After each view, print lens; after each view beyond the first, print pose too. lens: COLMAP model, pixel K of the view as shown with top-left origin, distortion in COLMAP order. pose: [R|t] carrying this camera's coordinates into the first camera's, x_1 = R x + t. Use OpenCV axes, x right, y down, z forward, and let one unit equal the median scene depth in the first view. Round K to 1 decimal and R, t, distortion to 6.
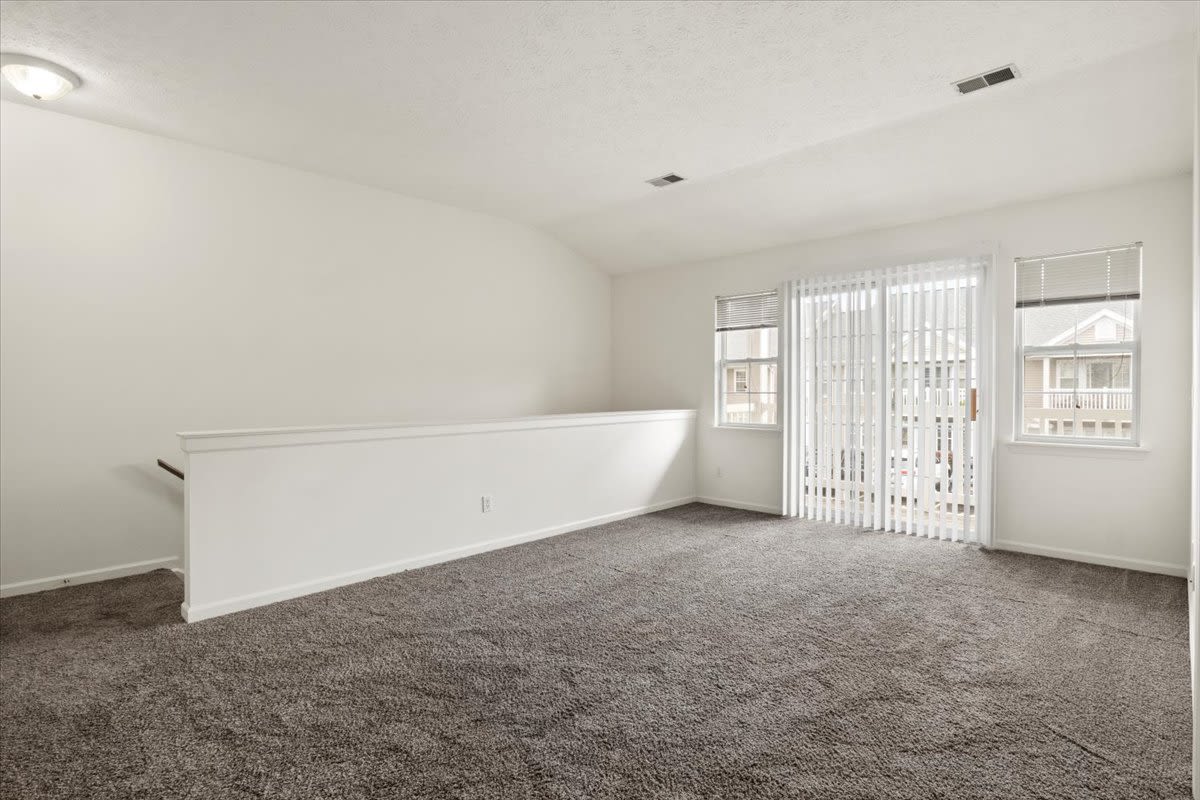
lens RADIAL K [[597.6, 0, 611.9], [0, 597.6, 404.1], [0, 0, 1]] dist [-0.009456, -0.000310]
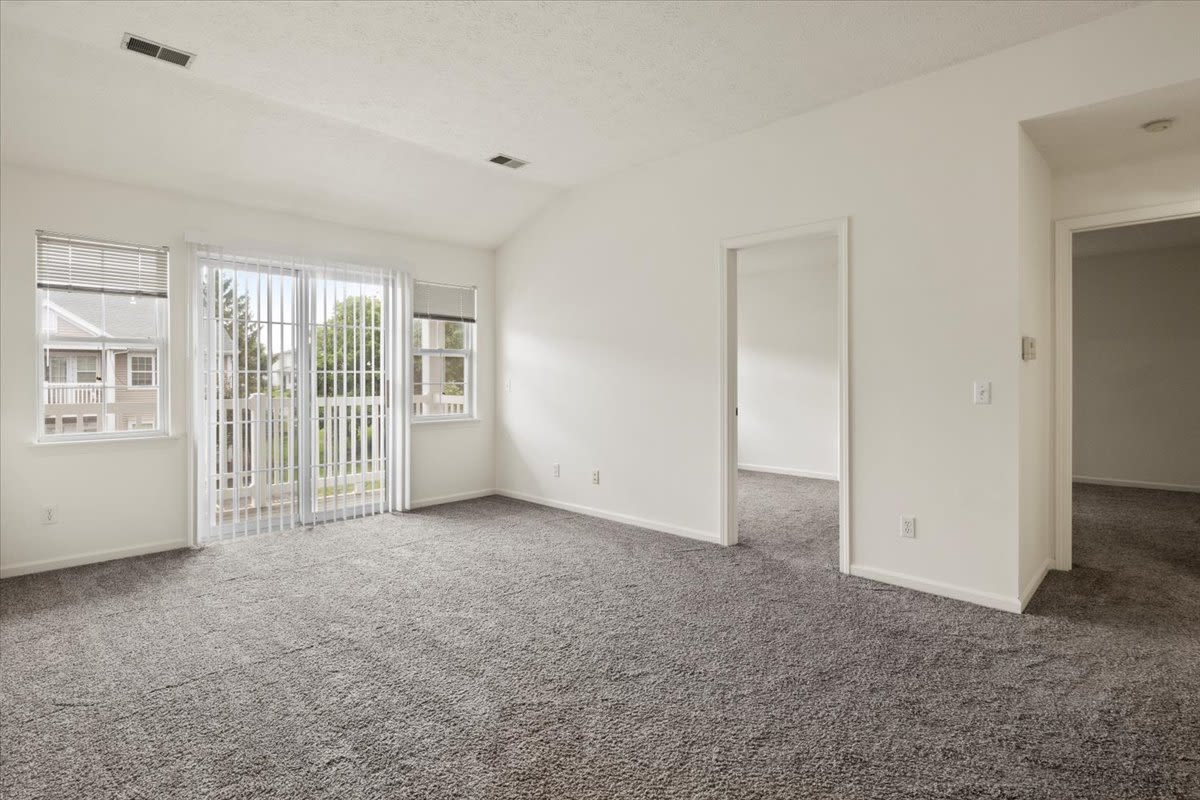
lens RADIAL K [[597.6, 0, 607.0], [0, 597.6, 389.5], [0, 0, 1]] dist [-0.009456, -0.000310]
pose [[-0.019749, -0.008284, 0.999771, -0.561867], [0.025014, 0.999649, 0.008777, -0.006889], [-0.999492, 0.025181, -0.019535, 0.571539]]
